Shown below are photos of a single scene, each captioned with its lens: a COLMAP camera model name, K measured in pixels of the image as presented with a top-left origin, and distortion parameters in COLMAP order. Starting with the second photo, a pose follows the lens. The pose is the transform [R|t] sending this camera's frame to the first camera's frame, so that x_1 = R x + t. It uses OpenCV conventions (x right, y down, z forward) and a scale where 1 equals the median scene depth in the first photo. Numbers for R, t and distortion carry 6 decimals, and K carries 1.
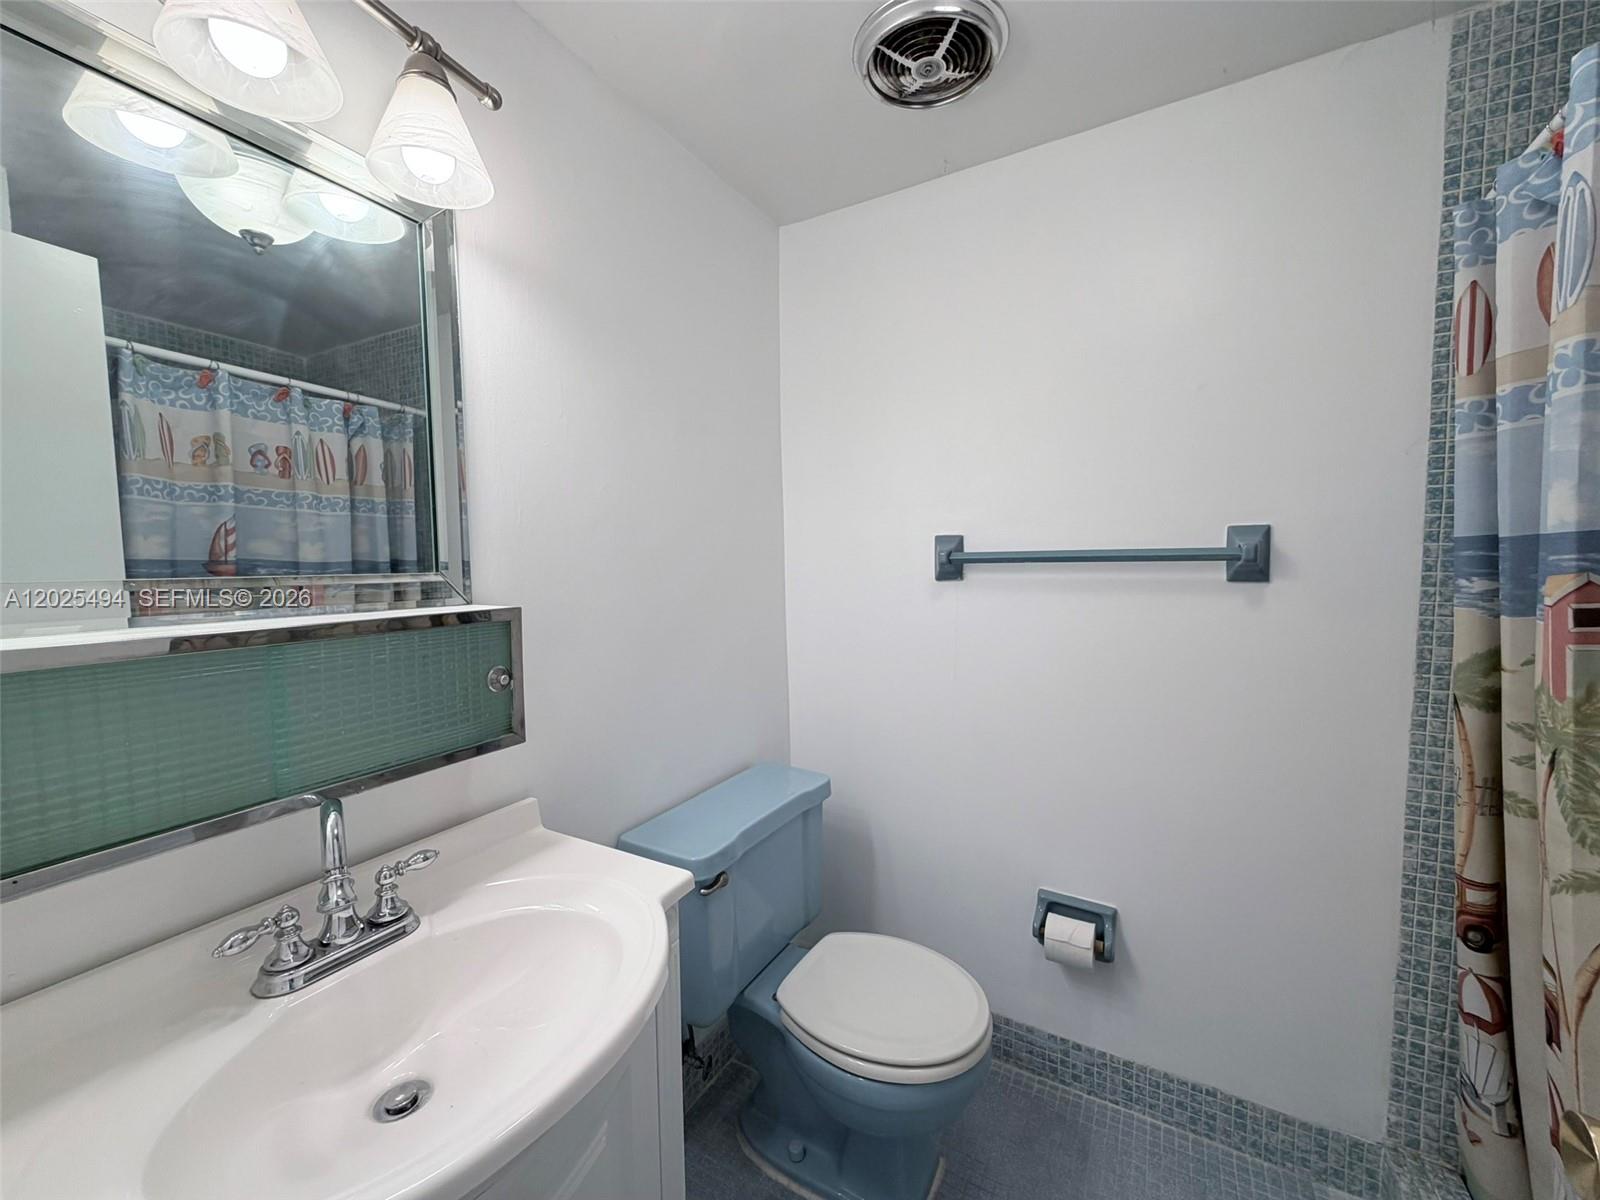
lens RADIAL K [[639.6, 0, 787.1], [0, 639.6, 605.7], [0, 0, 1]] dist [0.005564, -0.001325]
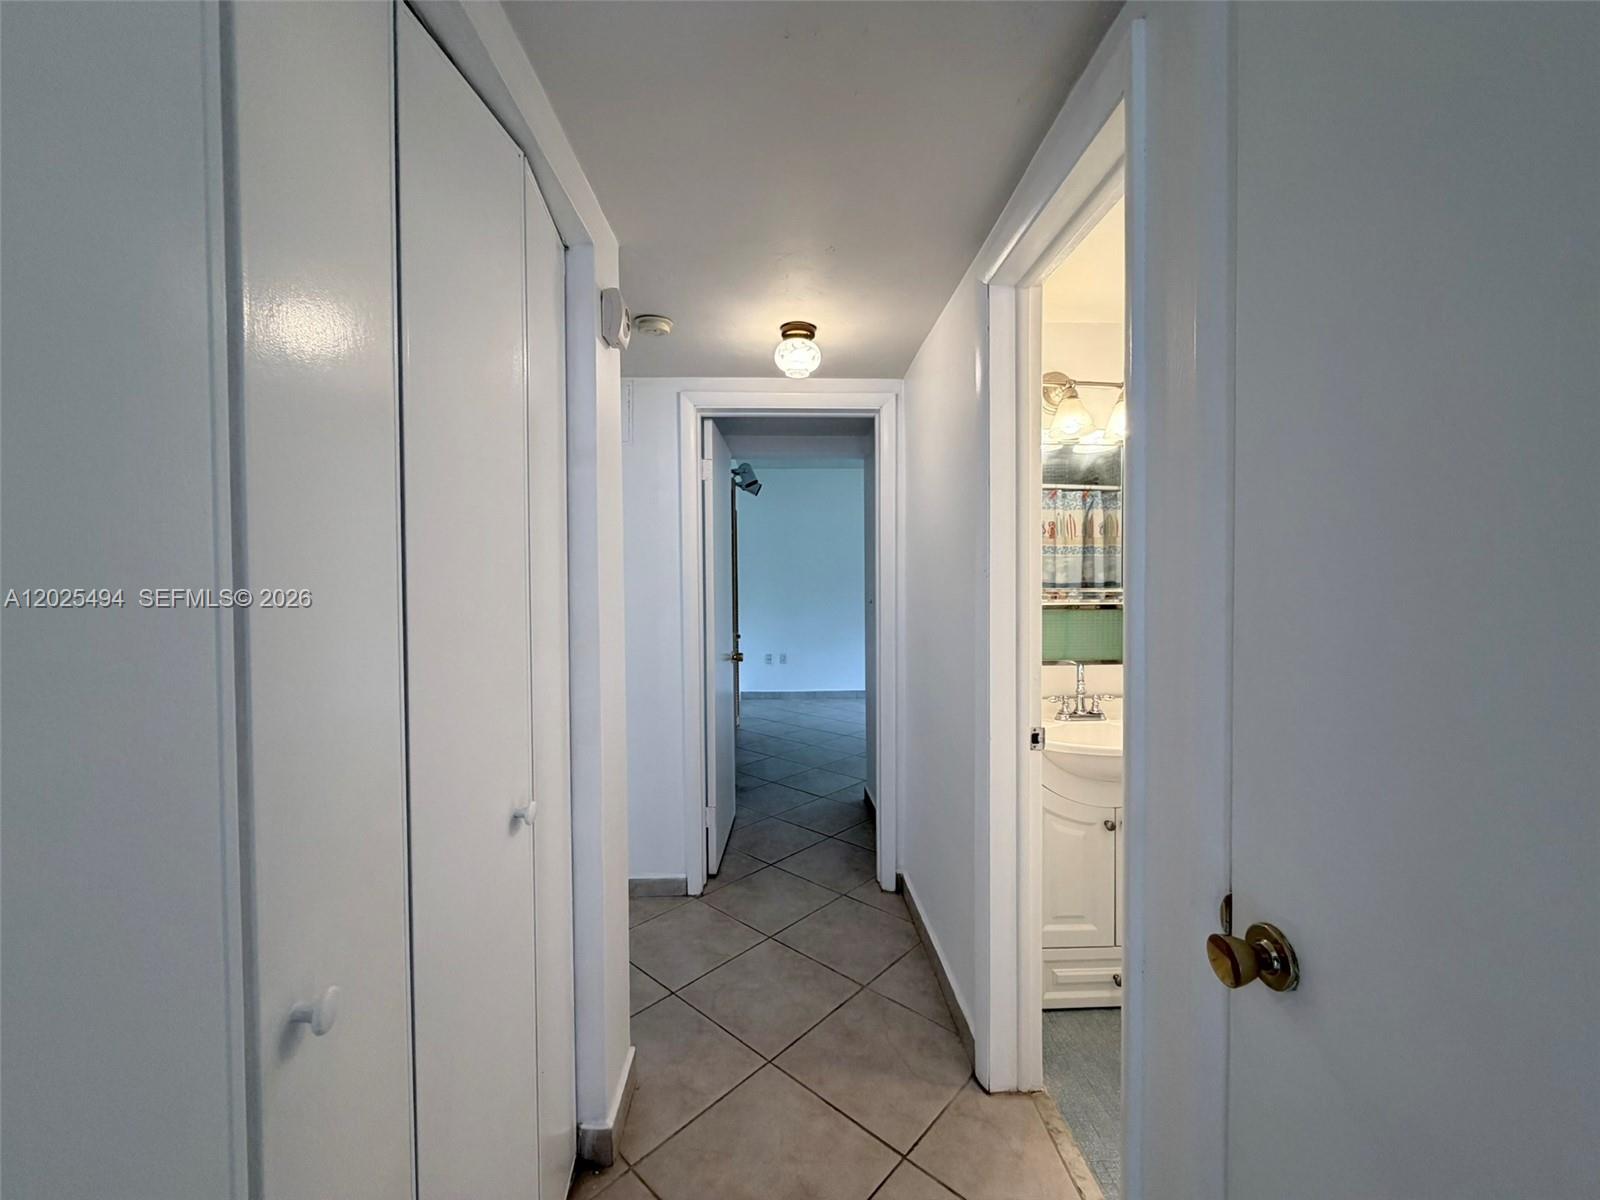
lens RADIAL K [[639.6, 0, 789.0], [0, 639.6, 595.6], [0, 0, 1]] dist [0.005564, -0.001325]
pose [[0.532208, 0.019446, -0.846390, 0.374062], [-0.056212, 0.998342, -0.012408, 0.030603], [0.844746, 0.054181, 0.532418, -0.603926]]
